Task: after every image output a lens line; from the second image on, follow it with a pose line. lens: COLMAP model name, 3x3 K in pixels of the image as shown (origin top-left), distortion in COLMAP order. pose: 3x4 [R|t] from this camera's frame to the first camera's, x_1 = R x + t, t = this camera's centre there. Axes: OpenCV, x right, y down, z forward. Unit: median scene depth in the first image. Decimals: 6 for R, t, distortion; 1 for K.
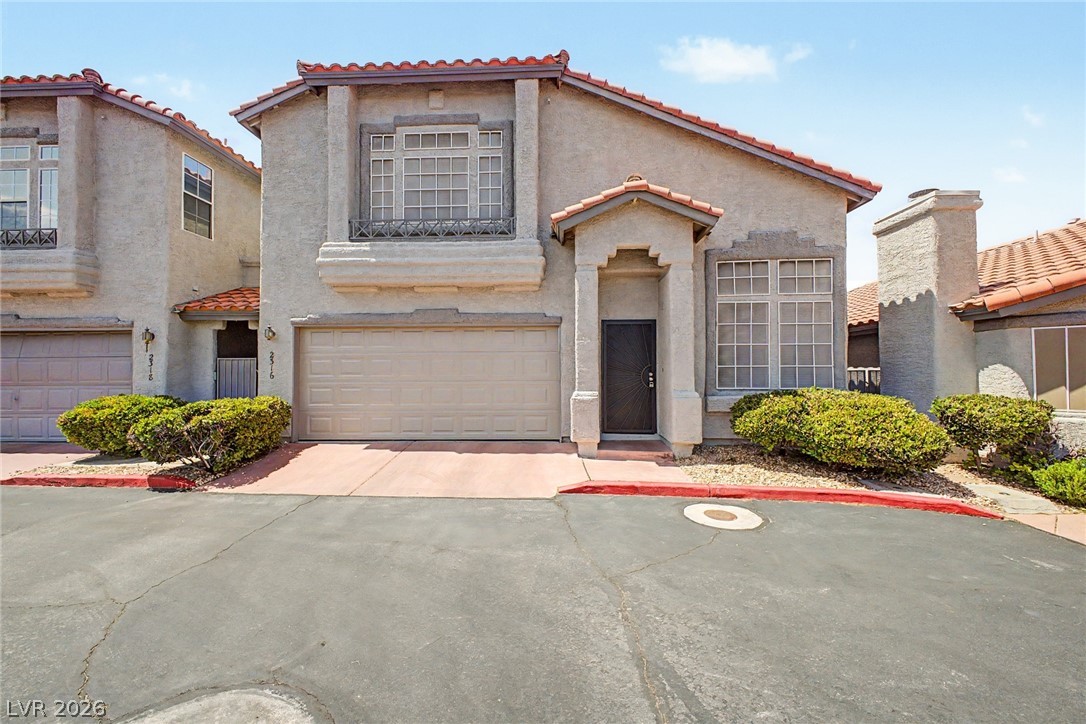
lens RADIAL K [[427.0, 0, 539.7], [0, 427.0, 364.8], [0, 0, 1]] dist [0.010031, -0.002595]
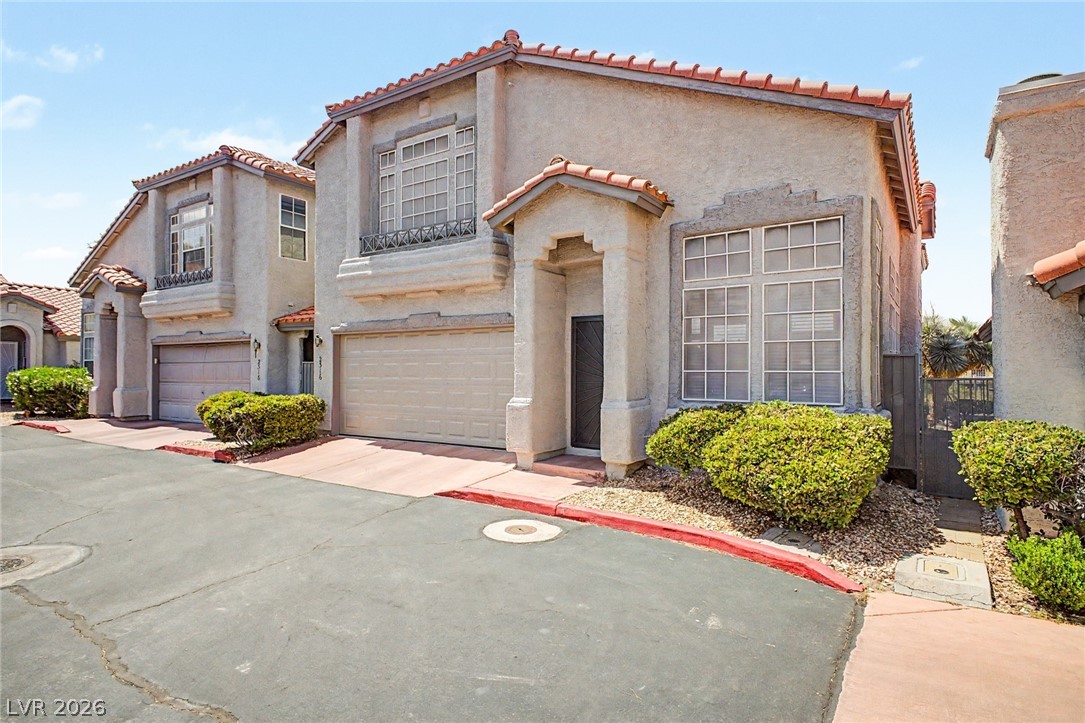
lens RADIAL K [[582.7, 0, 545.5], [0, 582.7, 364.0], [0, 0, 1]] dist [0.016852, -0.003757]
pose [[0.861010, -0.001886, -0.508584, 0.743005], [0.003833, 0.999989, 0.002780, -0.013442], [0.508573, -0.004343, 0.861008, -0.055130]]
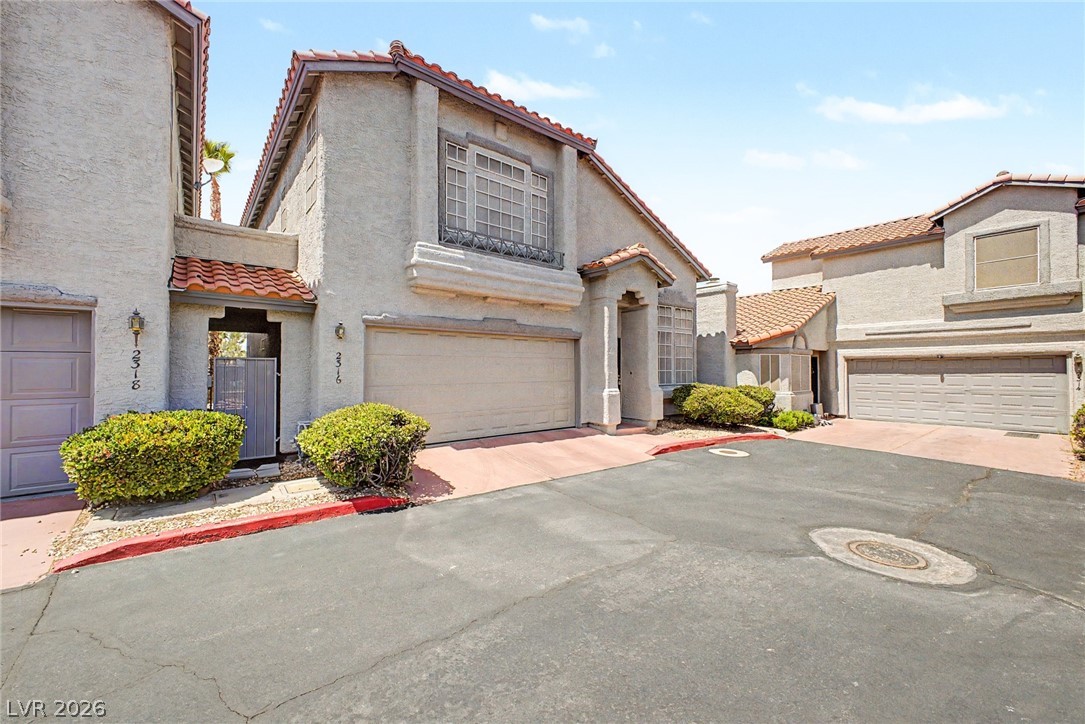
lens RADIAL K [[426.6, 0, 538.1], [0, 426.6, 364.6], [0, 0, 1]] dist [0.010031, -0.002595]
pose [[0.752728, 0.011668, 0.658228, -0.935855], [-0.012589, 0.999915, -0.003329, -0.008521], [-0.658211, -0.005780, 0.752811, 0.096930]]
